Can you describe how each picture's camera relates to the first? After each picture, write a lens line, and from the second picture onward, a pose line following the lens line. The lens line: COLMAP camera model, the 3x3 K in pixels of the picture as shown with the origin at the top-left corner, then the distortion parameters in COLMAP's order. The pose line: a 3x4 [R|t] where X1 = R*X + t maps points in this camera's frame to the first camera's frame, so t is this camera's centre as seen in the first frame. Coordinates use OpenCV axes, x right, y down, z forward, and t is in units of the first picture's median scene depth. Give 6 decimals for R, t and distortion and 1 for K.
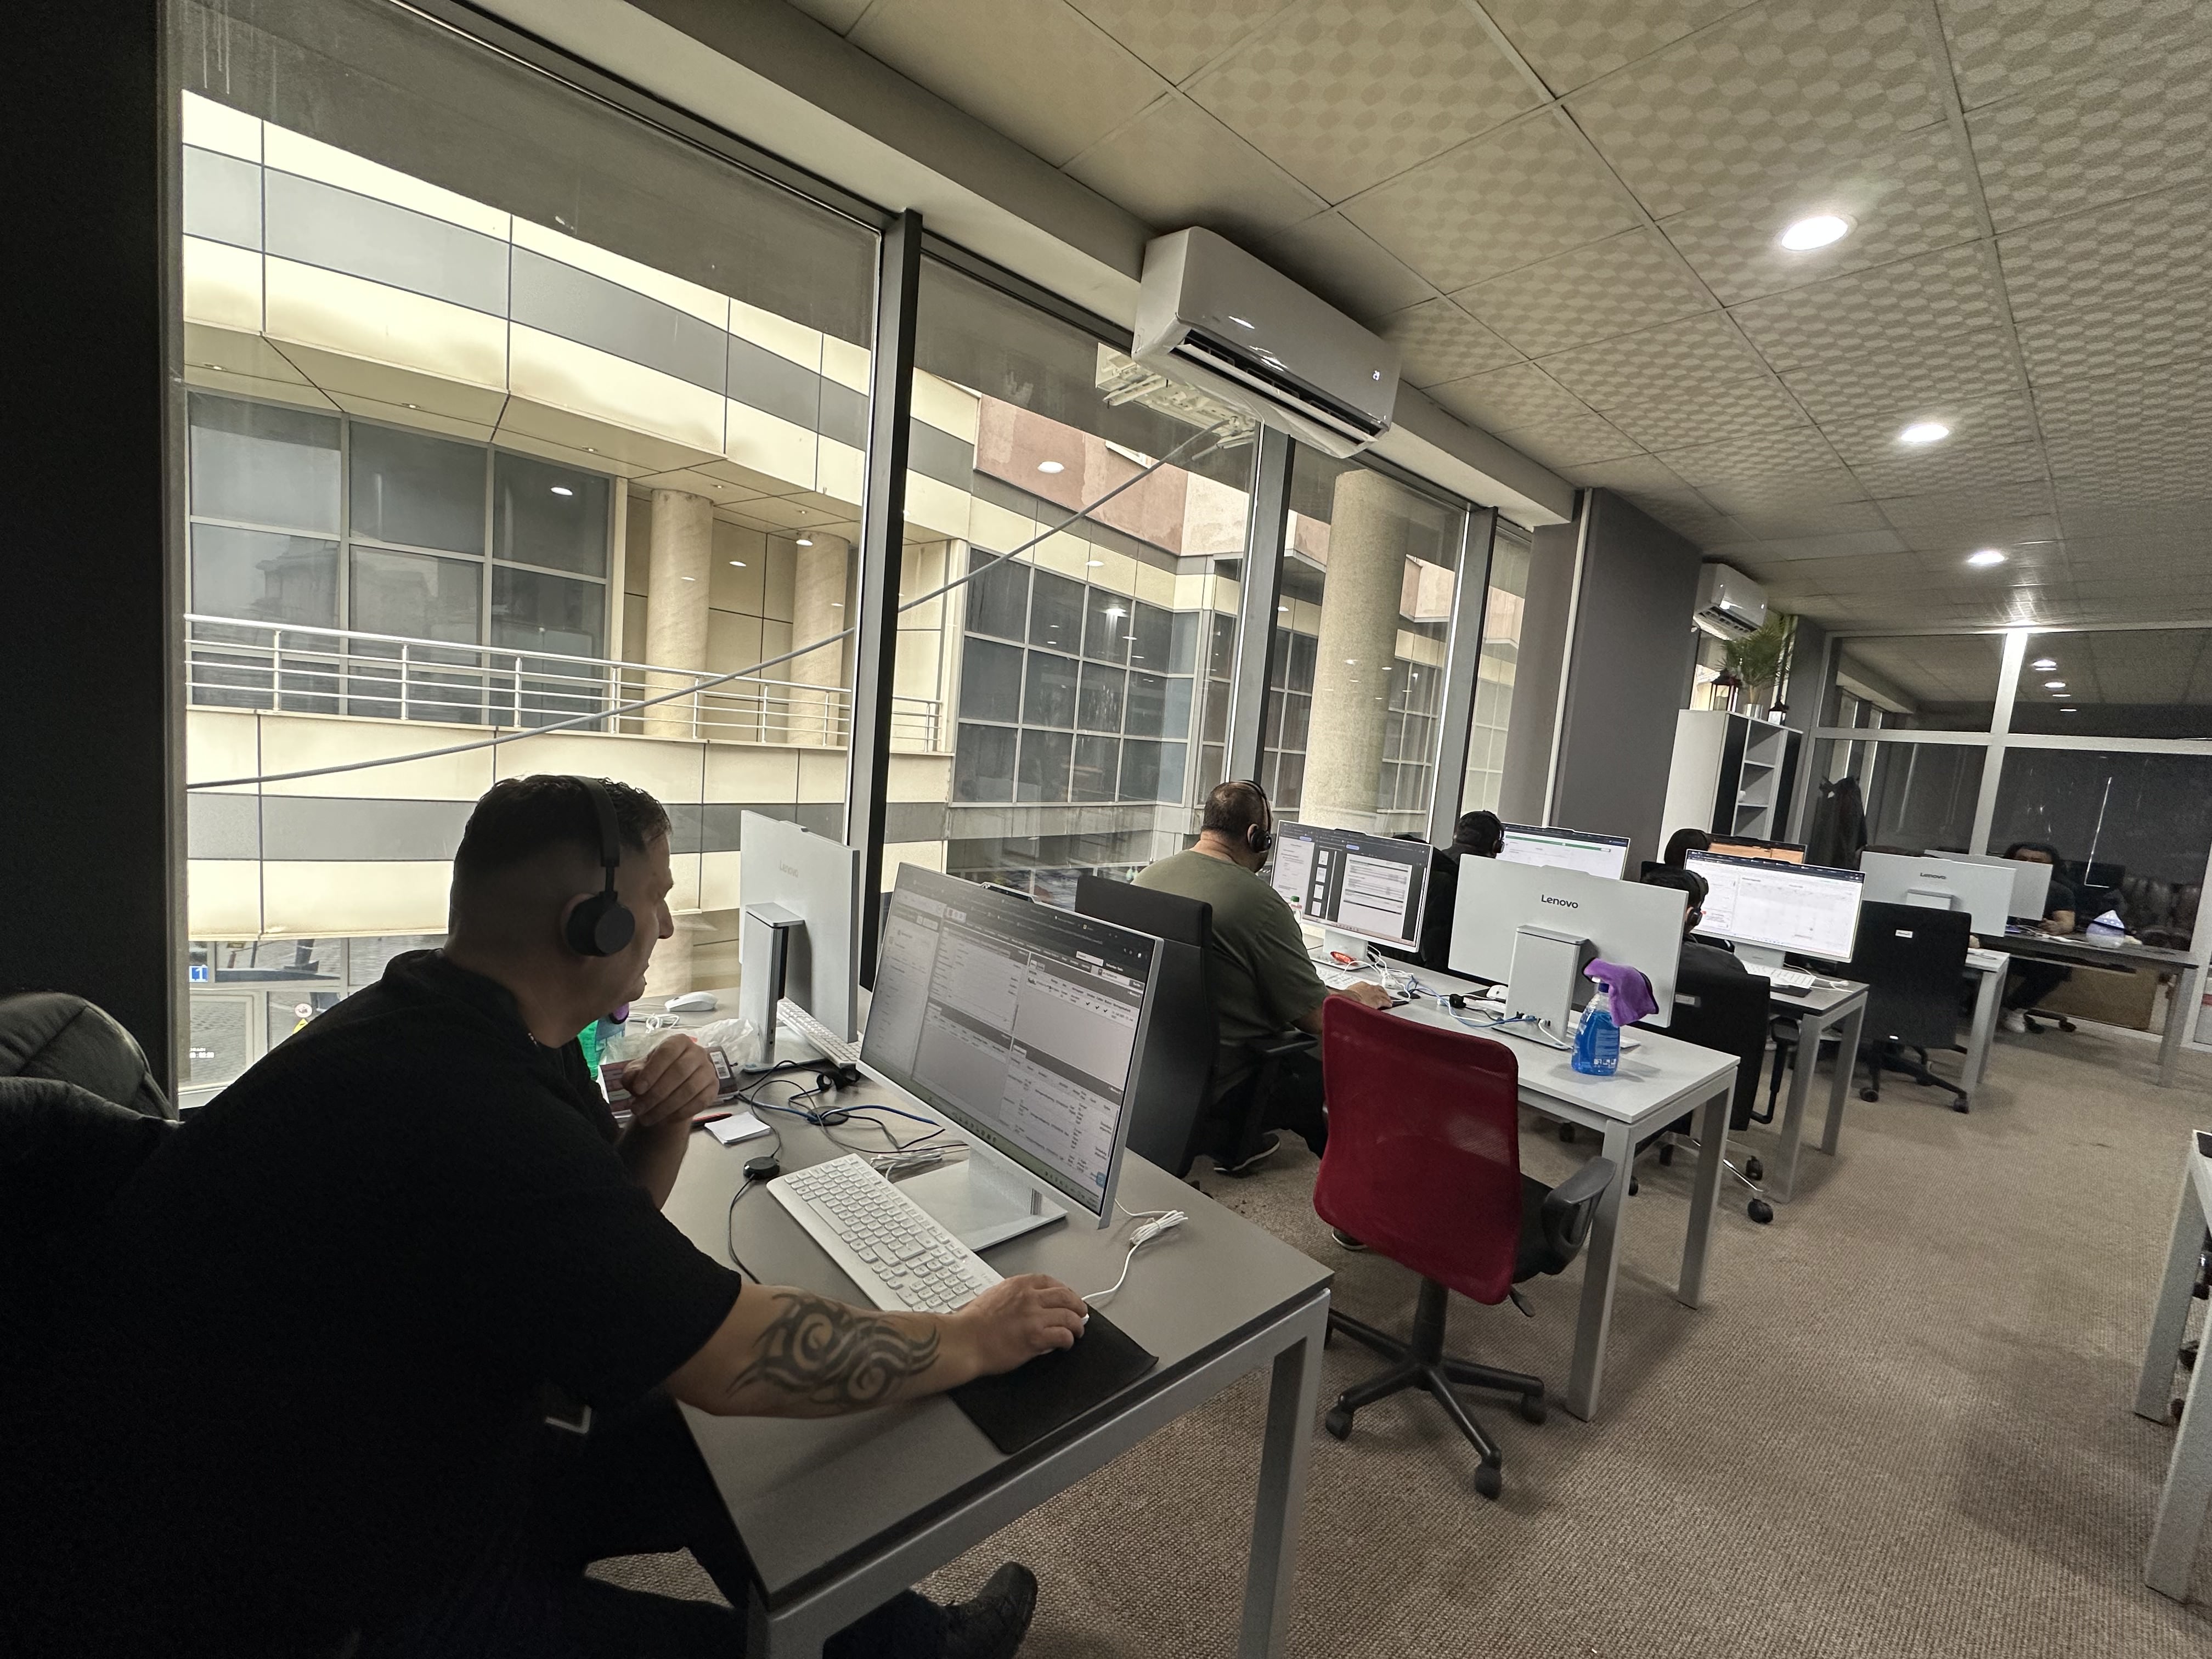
lens RADIAL K [[886.6, 0, 1114.7], [0, 886.6, 824.0], [0, 0, 1]] dist [-0.003398, -0.000142]
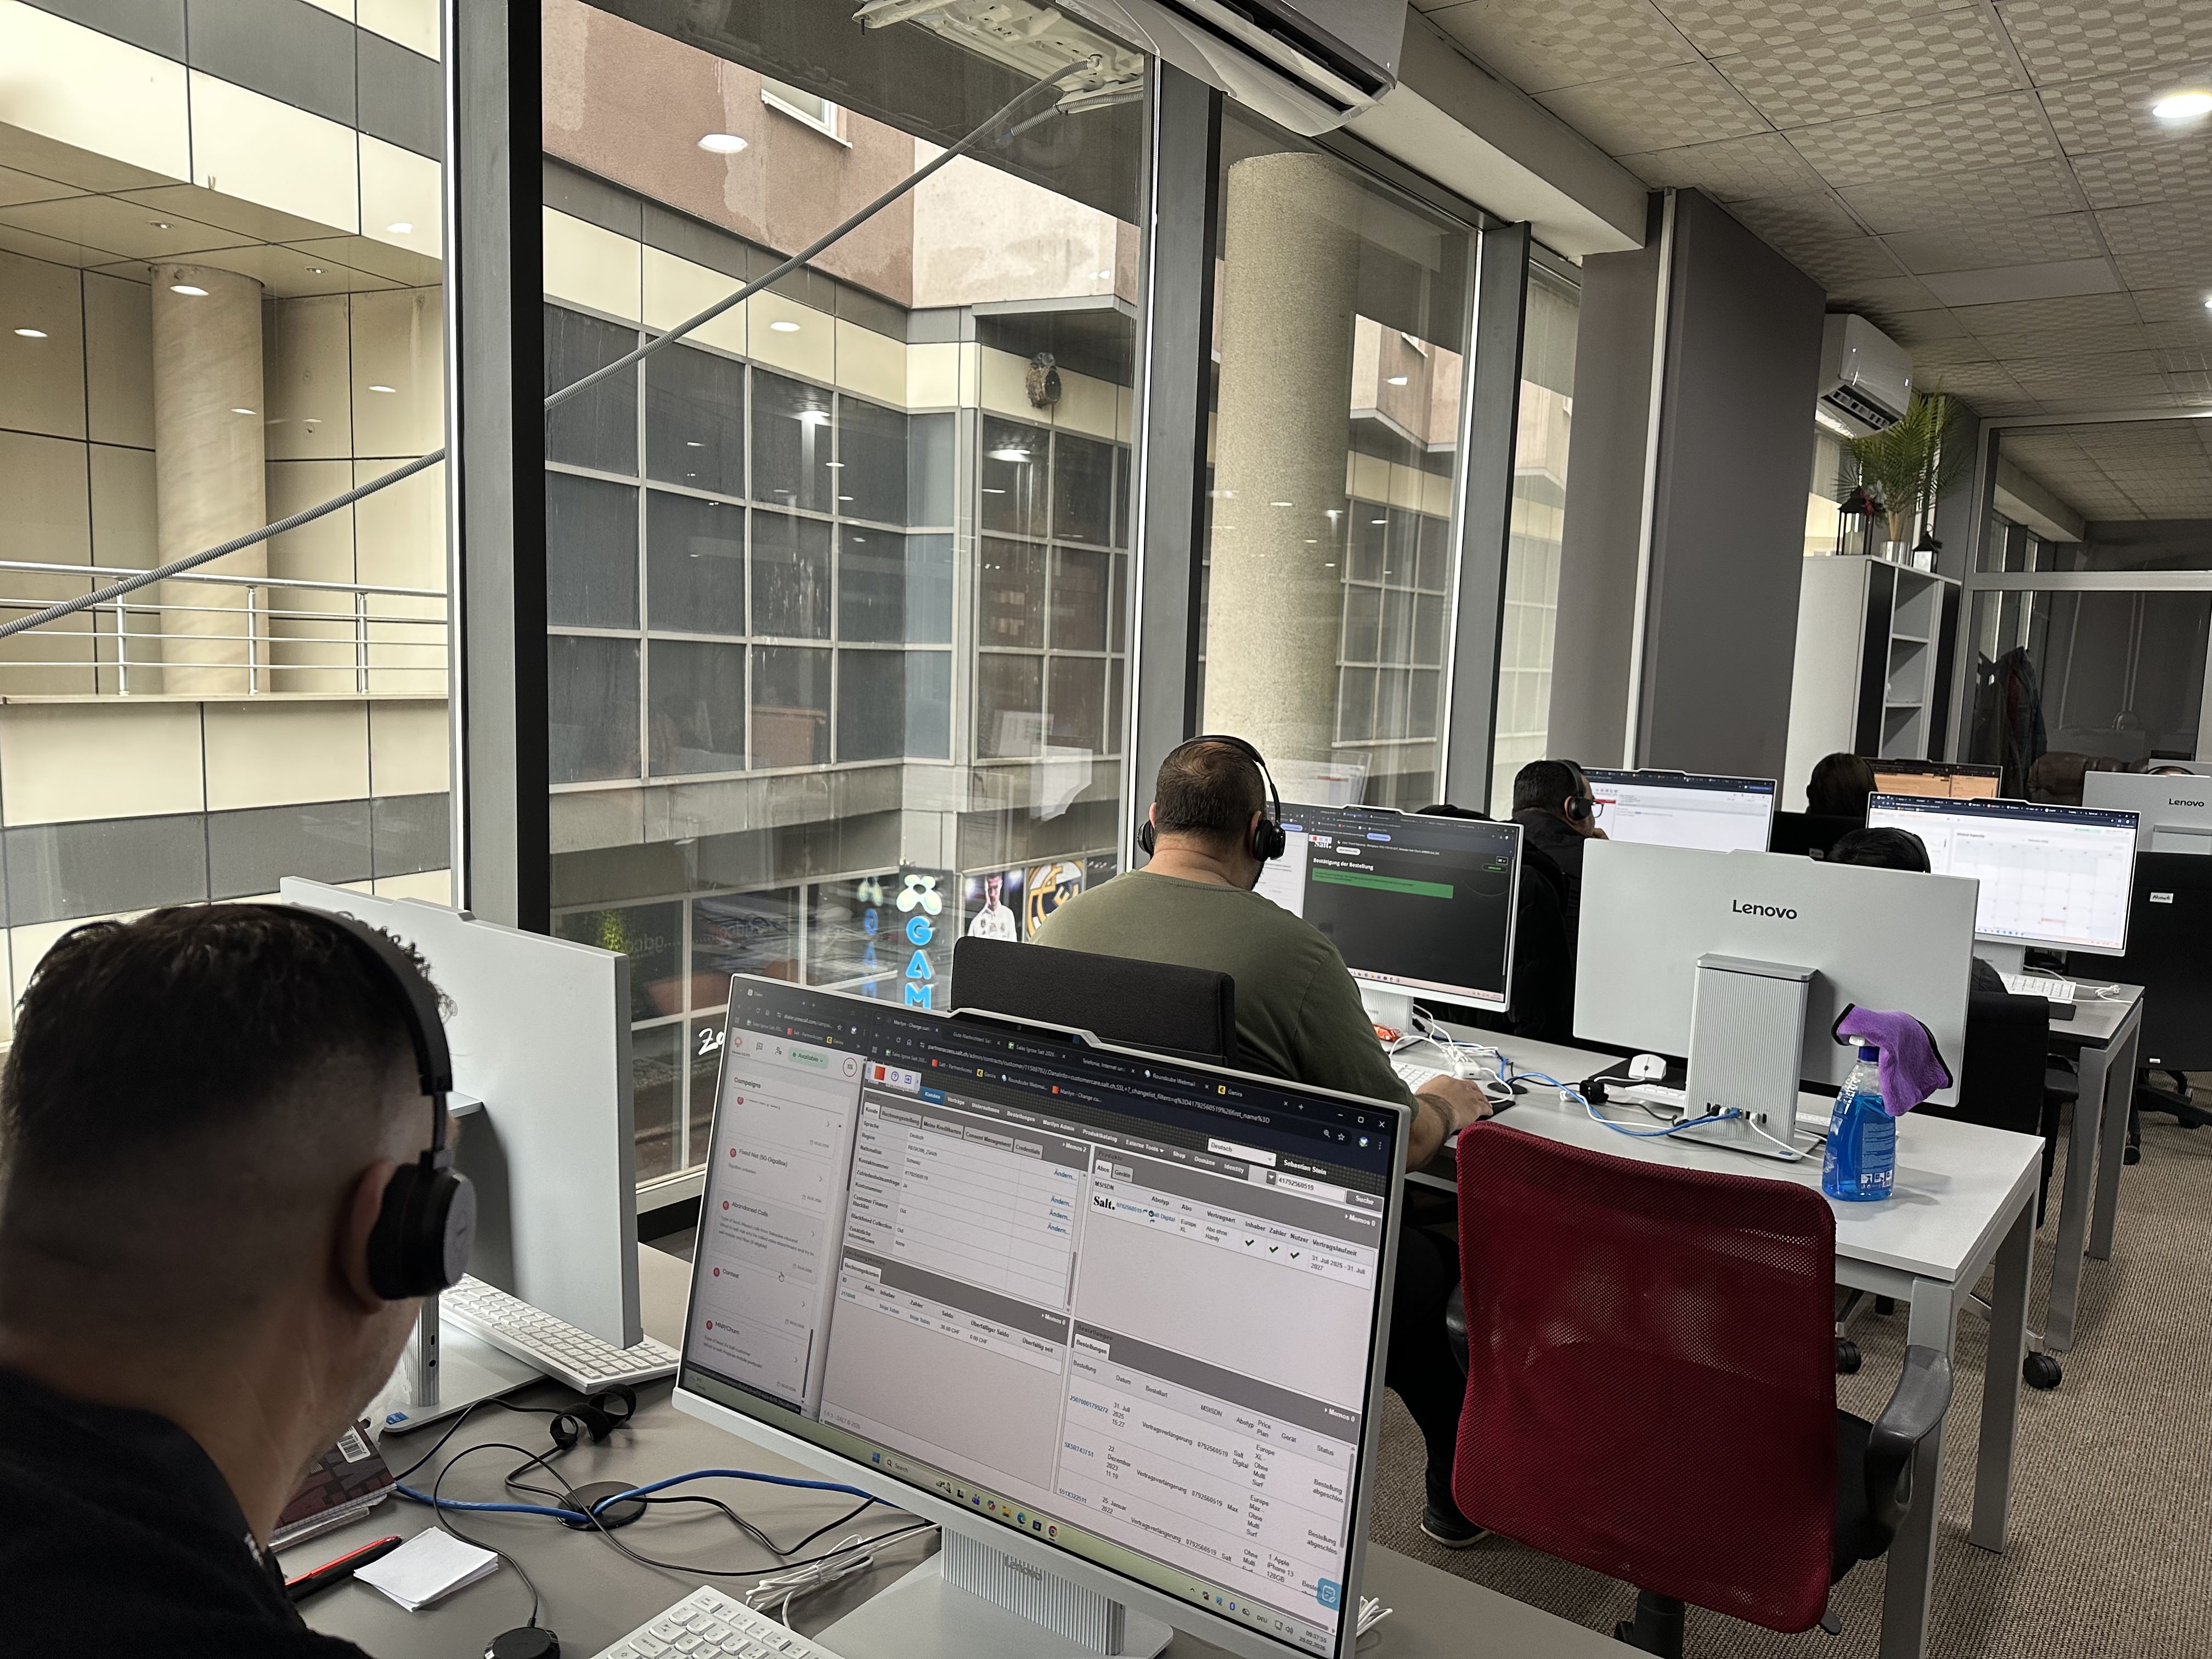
lens RADIAL K [[1555.6, 0, 1106.0], [0, 1555.6, 829.5], [0, 0, 1]] dist [0.077820, -0.098168]
pose [[0.977168, -0.075857, 0.198465, -0.089587], [0.070041, 0.996888, 0.036173, -0.023702], [-0.200591, -0.021447, 0.979440, 0.047623]]
